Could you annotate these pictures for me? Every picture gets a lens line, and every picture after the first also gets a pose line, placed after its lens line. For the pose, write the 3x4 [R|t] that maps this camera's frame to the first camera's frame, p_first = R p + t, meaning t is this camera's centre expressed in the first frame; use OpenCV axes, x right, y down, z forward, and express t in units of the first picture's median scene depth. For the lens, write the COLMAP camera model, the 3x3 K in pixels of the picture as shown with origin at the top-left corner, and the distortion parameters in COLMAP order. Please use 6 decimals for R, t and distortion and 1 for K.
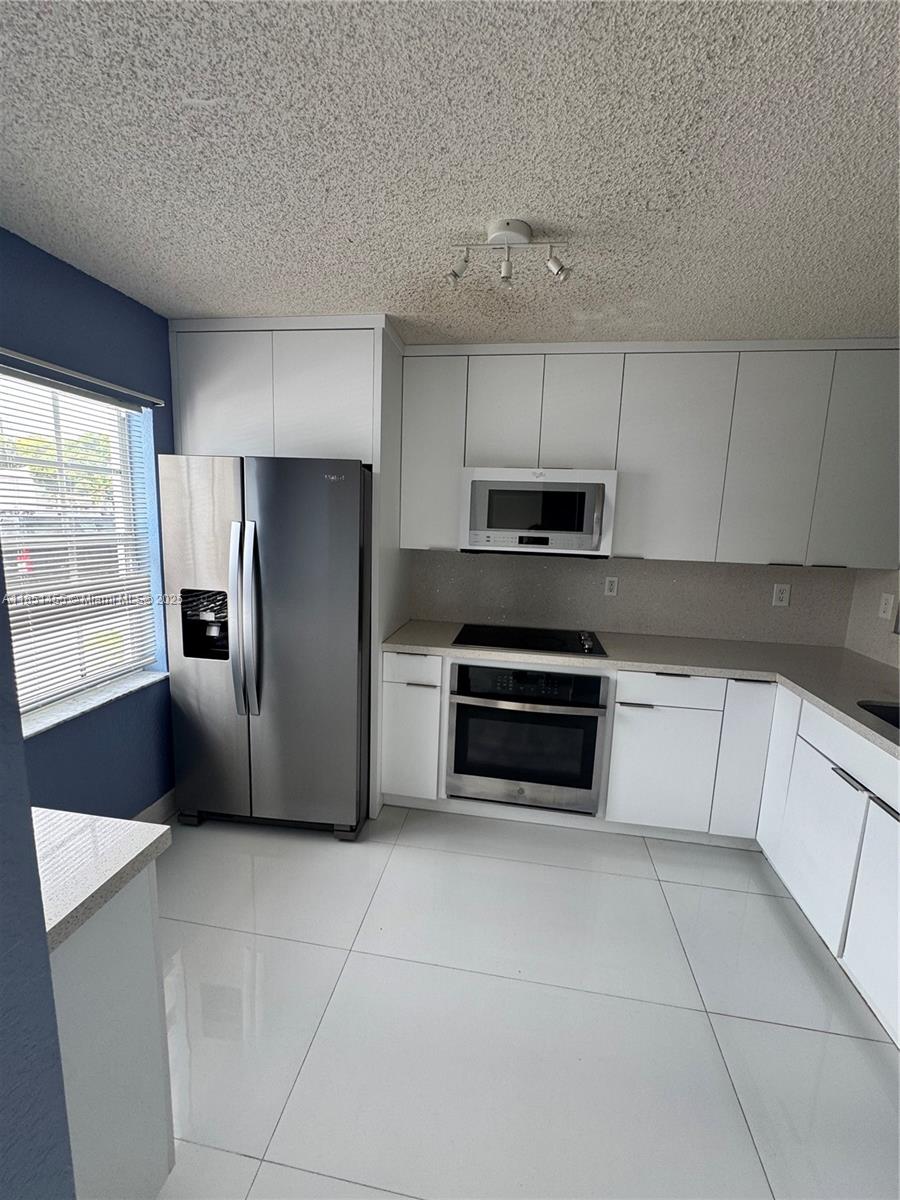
lens RADIAL K [[478.8, 0, 450.4], [0, 478.8, 598.4], [0, 0, 1]] dist [-0.000234, -0.000087]
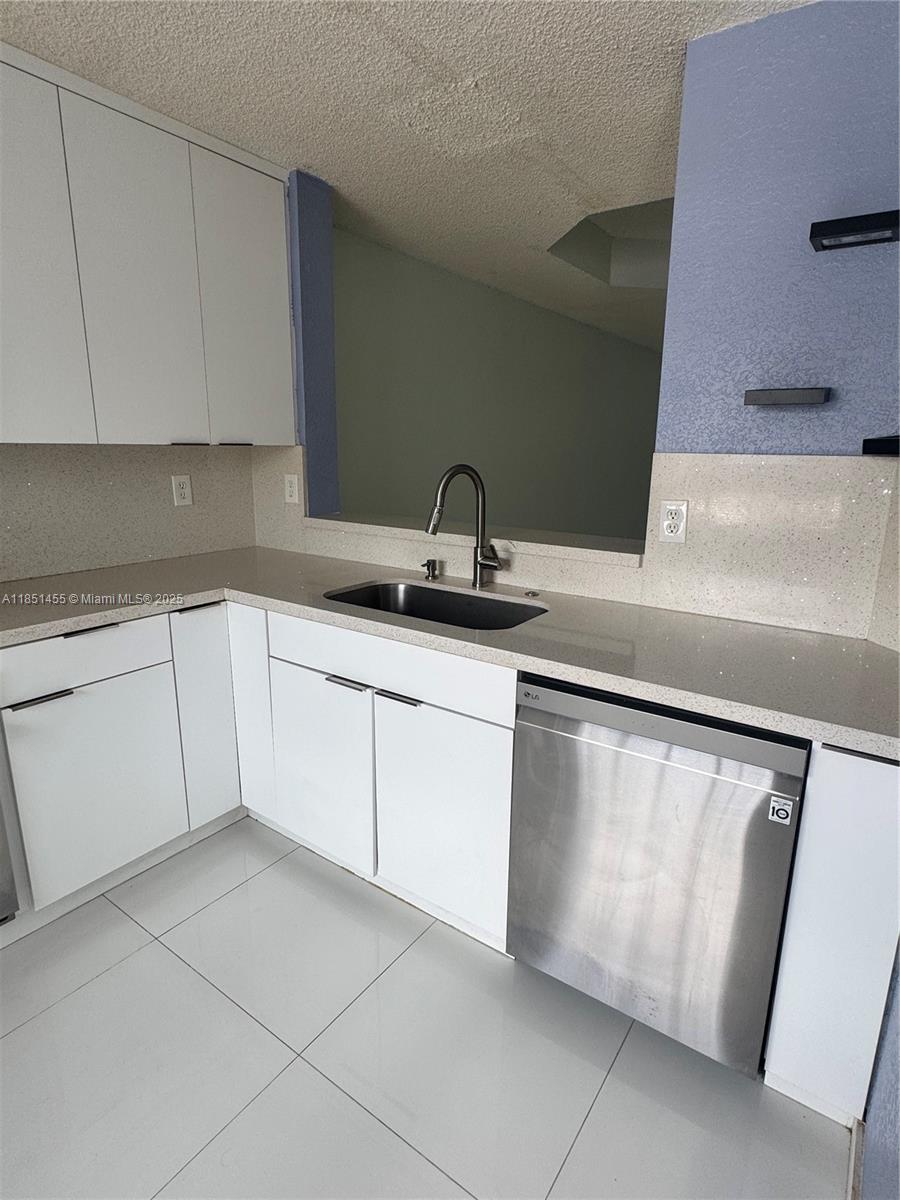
lens RADIAL K [[631.7, 0, 448.5], [0, 631.7, 597.1], [0, 0, 1]] dist [-0.003602, -0.000118]
pose [[0.454914, -0.238000, 0.858143, -0.007029], [0.139566, 0.970772, 0.195251, 0.025440], [-0.879531, 0.030945, 0.474835, 0.215353]]
